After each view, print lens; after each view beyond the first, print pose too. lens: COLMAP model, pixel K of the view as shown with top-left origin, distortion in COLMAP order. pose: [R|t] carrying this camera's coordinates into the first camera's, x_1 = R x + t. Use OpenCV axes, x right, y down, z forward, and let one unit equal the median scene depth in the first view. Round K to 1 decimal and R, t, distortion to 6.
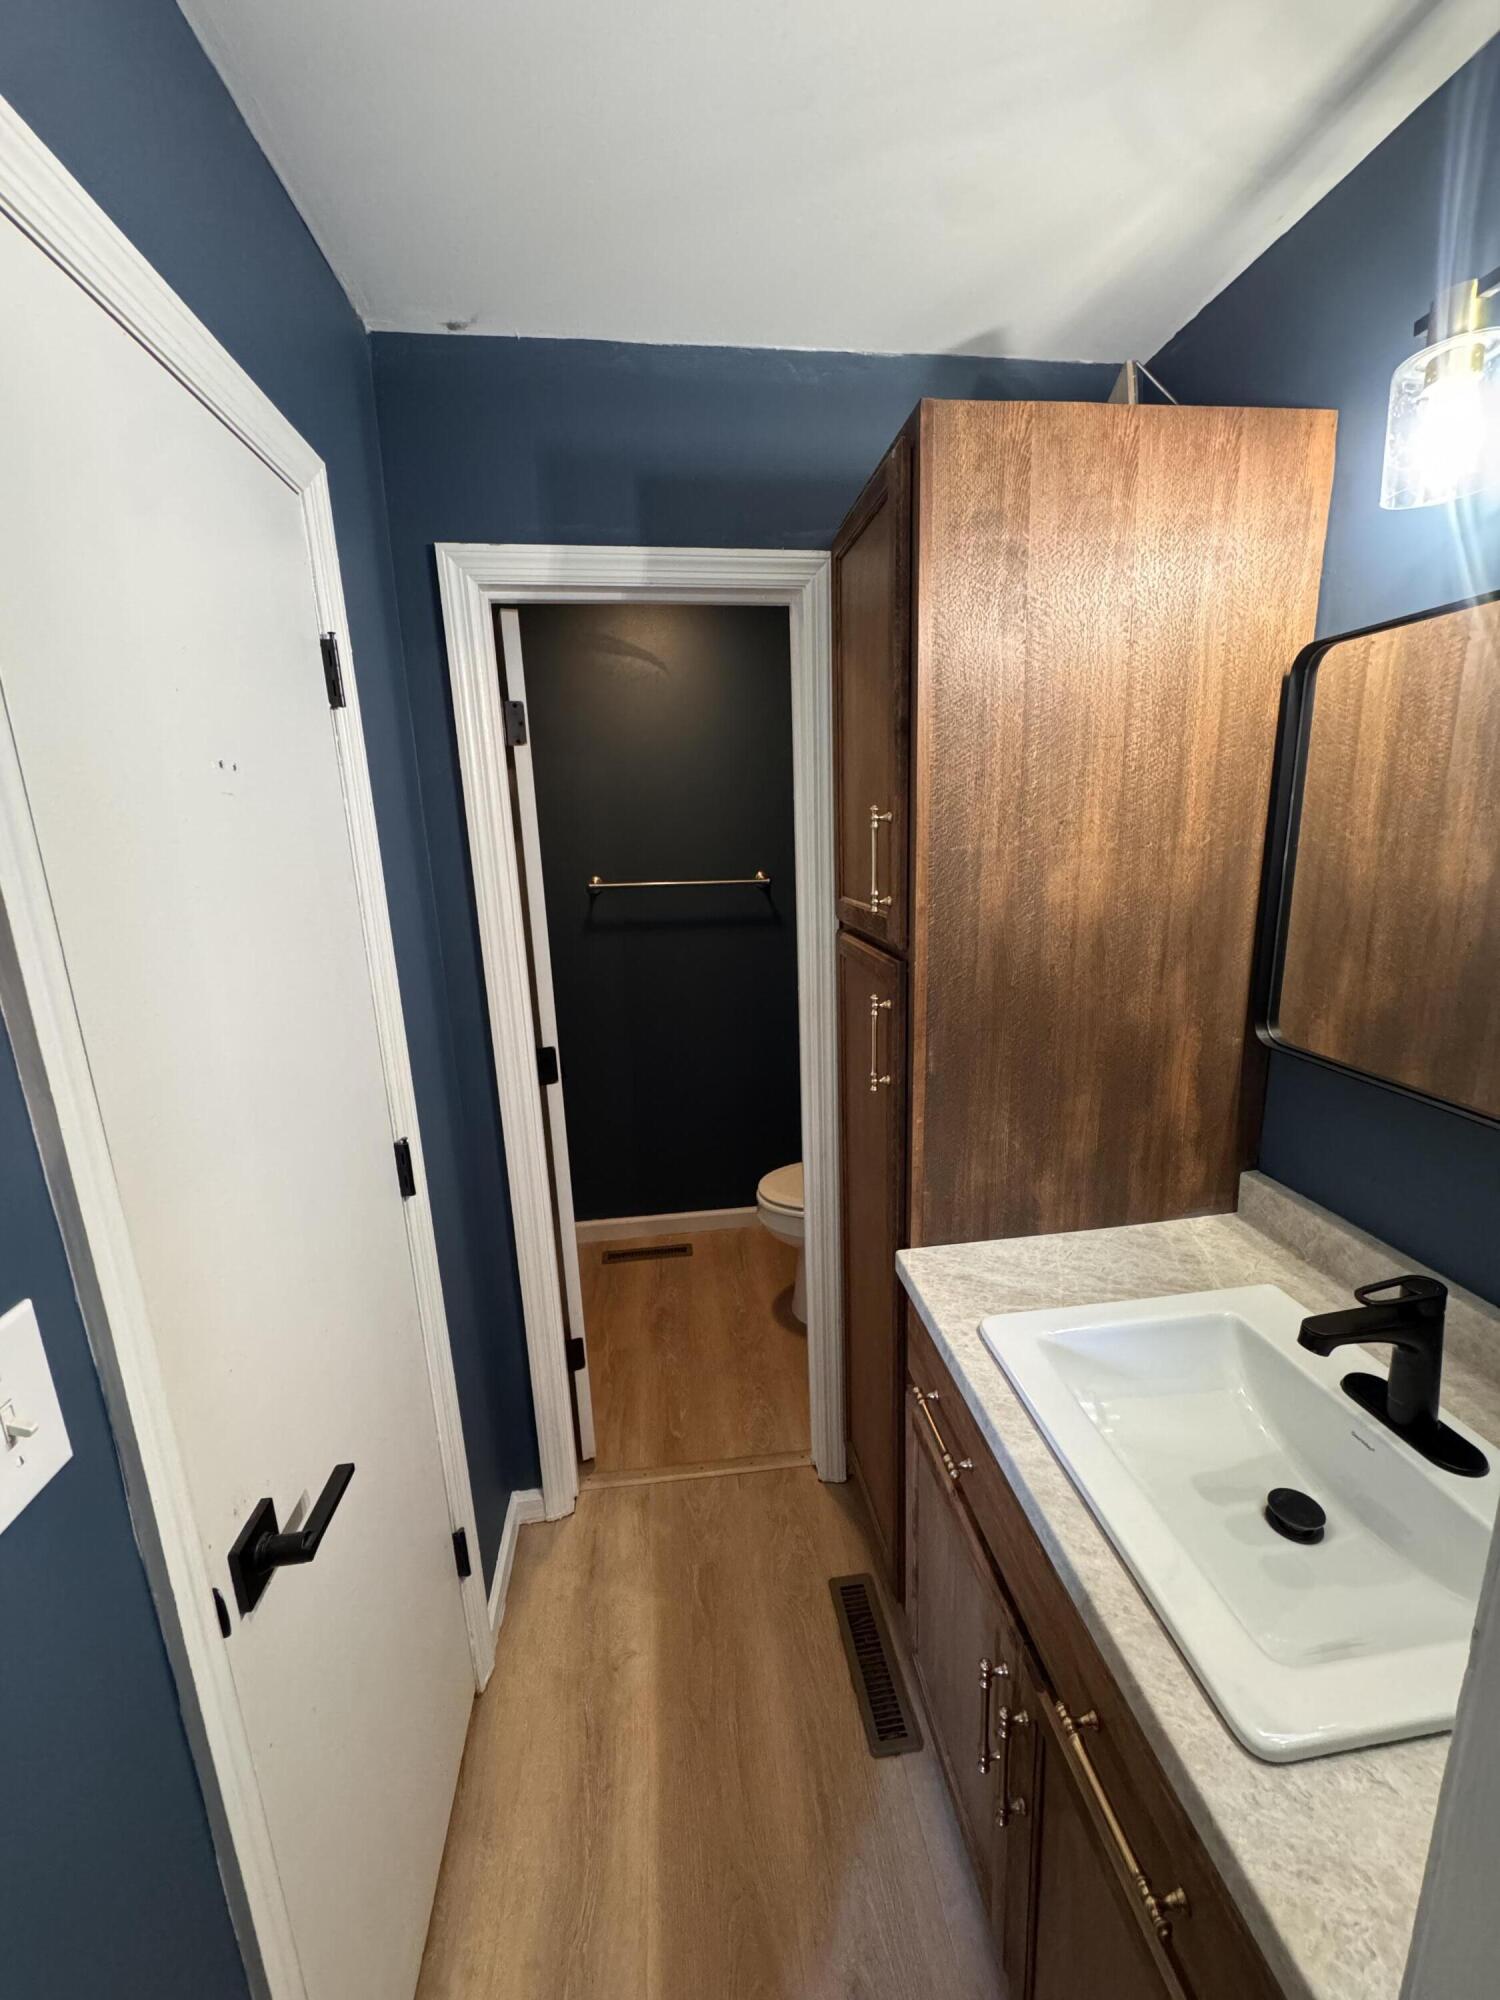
lens RADIAL K [[794.0, 0, 749.0], [0, 794.0, 996.4], [0, 0, 1]] dist [-0.002563, -0.000206]
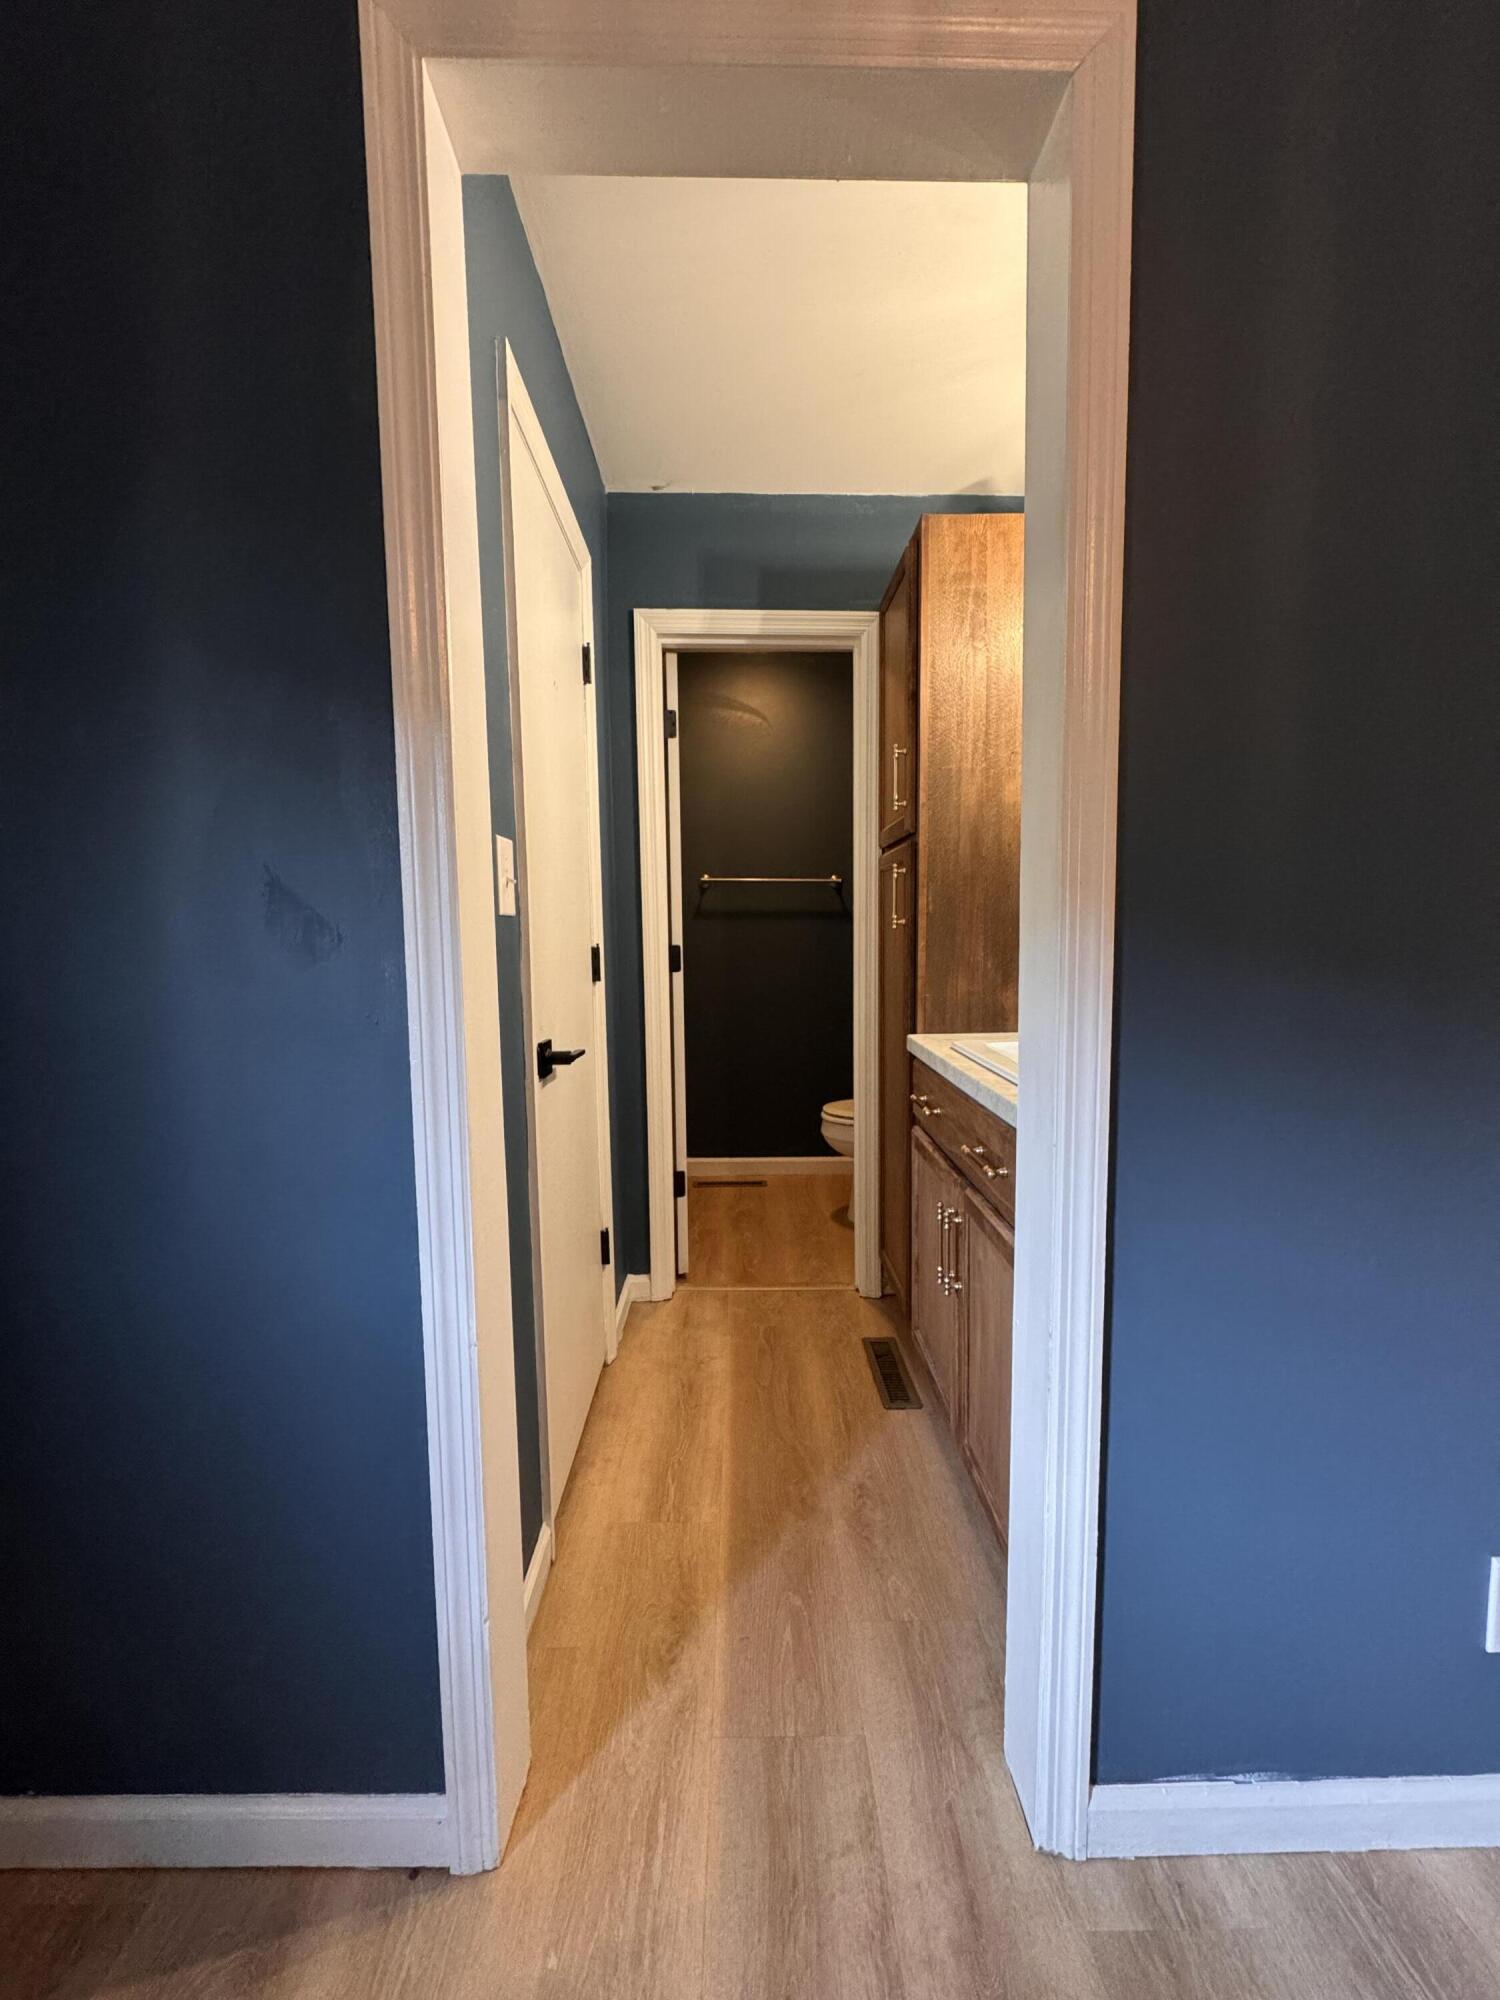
lens RADIAL K [[794.0, 0, 749.0], [0, 794.0, 996.4], [0, 0, 1]] dist [-0.002563, -0.000206]
pose [[0.993768, 0.033633, -0.106270, 0.041511], [-0.047712, 0.989986, -0.132855, 0.427918], [0.100737, 0.137097, 0.985422, -0.482467]]
